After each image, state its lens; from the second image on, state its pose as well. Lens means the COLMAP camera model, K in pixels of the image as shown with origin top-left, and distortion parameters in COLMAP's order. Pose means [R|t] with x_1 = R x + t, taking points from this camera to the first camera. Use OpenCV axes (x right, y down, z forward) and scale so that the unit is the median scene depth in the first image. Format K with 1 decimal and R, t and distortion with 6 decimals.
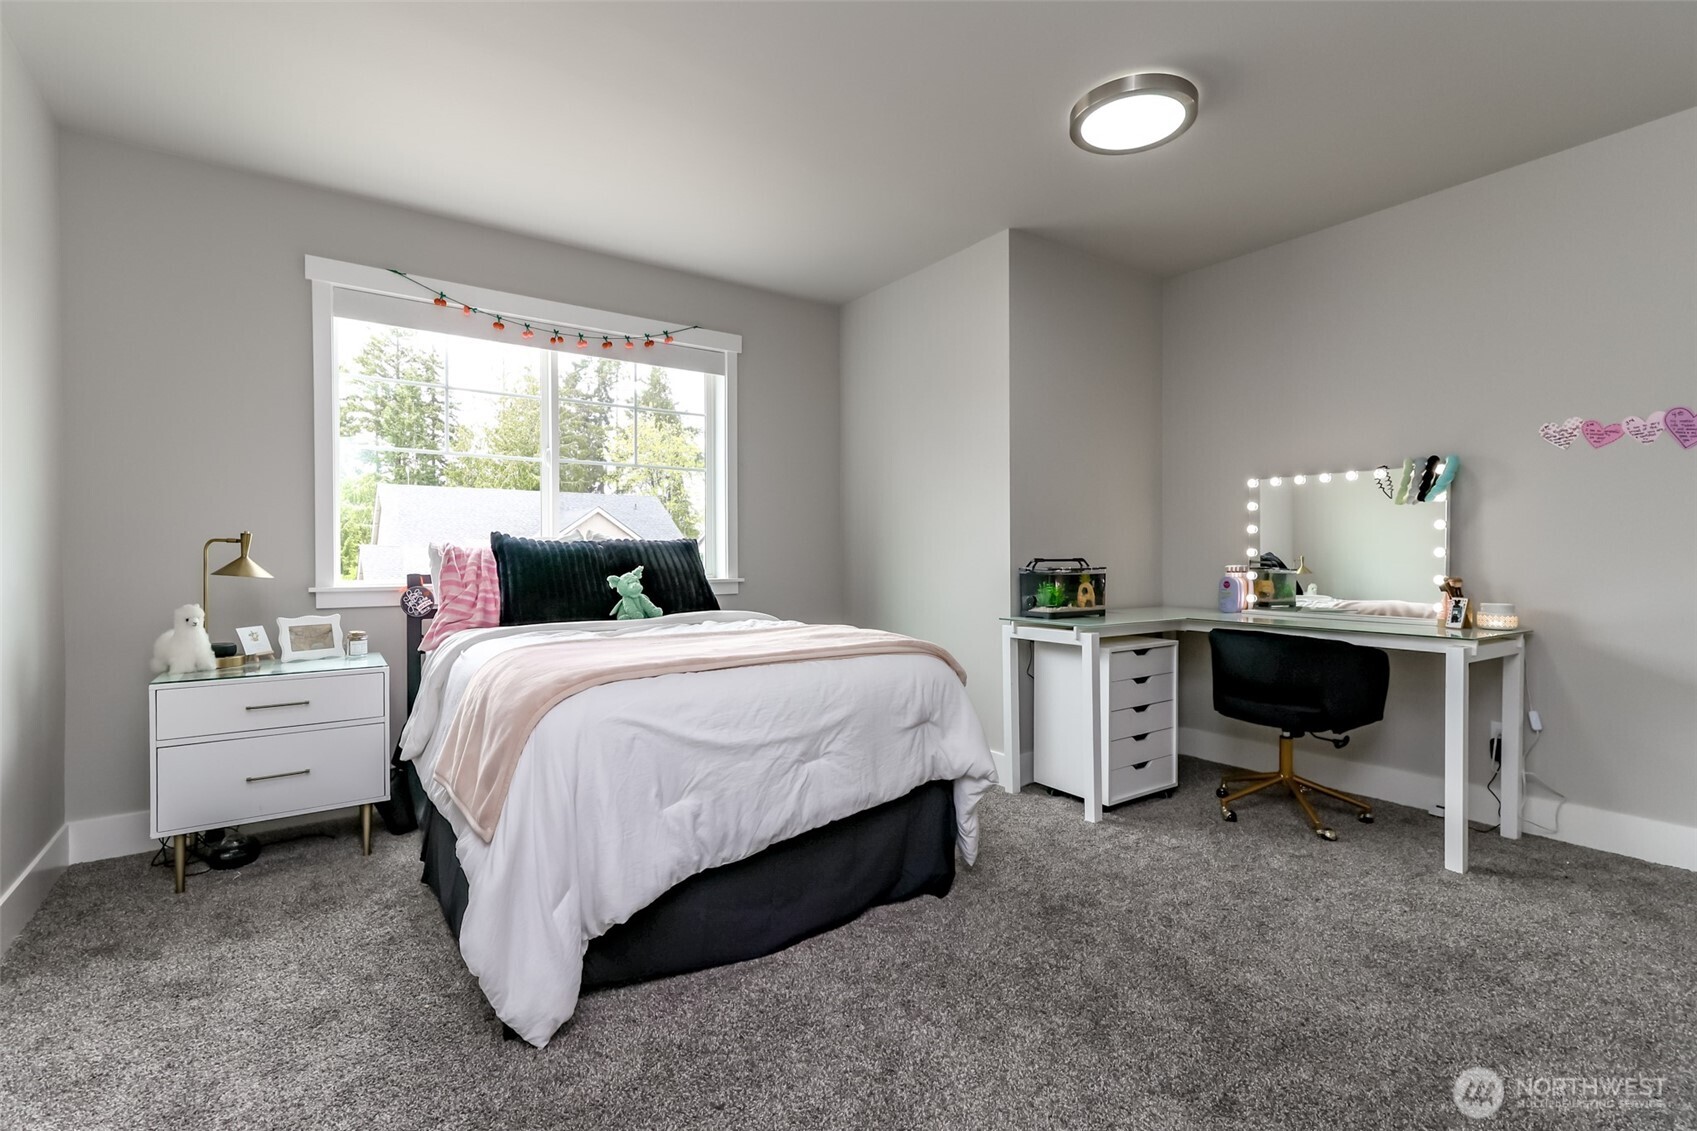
lens RADIAL K [[776.9, 0, 852.5], [0, 776.9, 552.8], [0, 0, 1]] dist [0.018091, -0.000549]
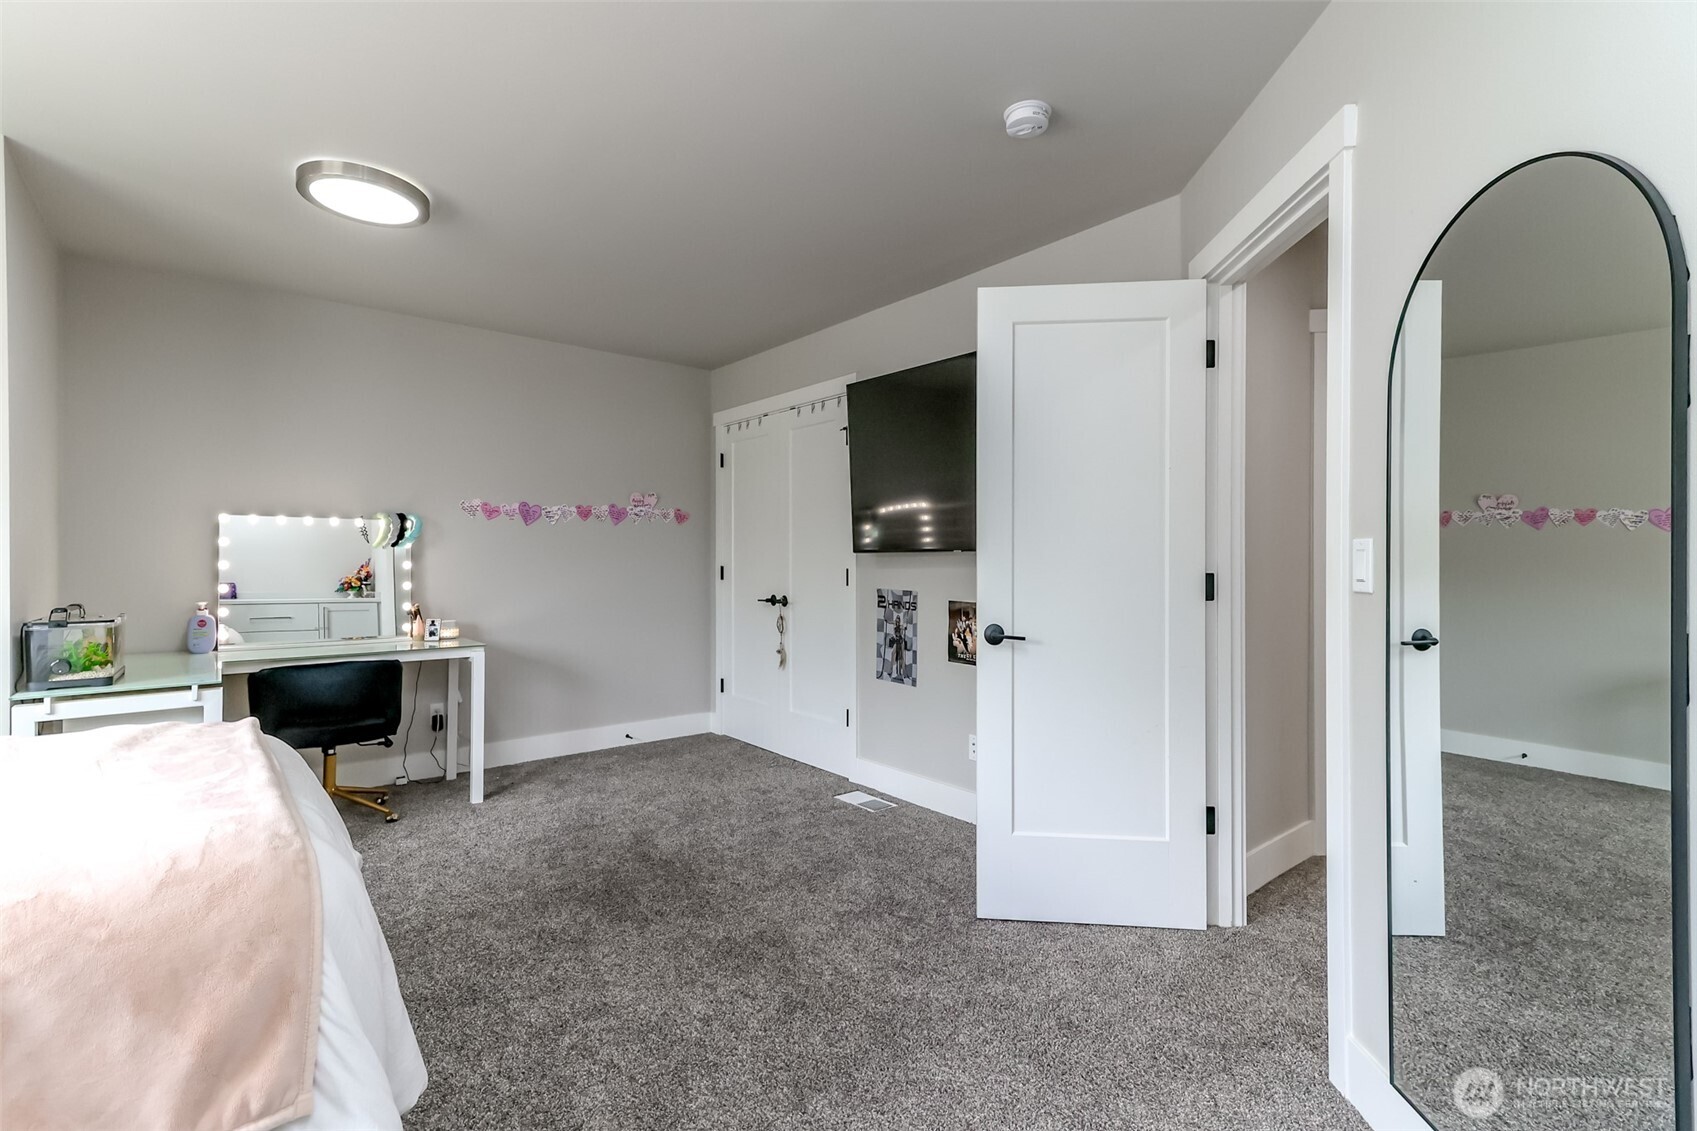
lens RADIAL K [[776.9, 0, 849.9], [0, 776.9, 562.3], [0, 0, 1]] dist [0.018091, -0.000549]
pose [[-0.079078, 0.000031, 0.996868, -0.728012], [-0.003541, 0.999994, -0.000312, -0.049213], [-0.996862, -0.003555, -0.079077, 0.399740]]
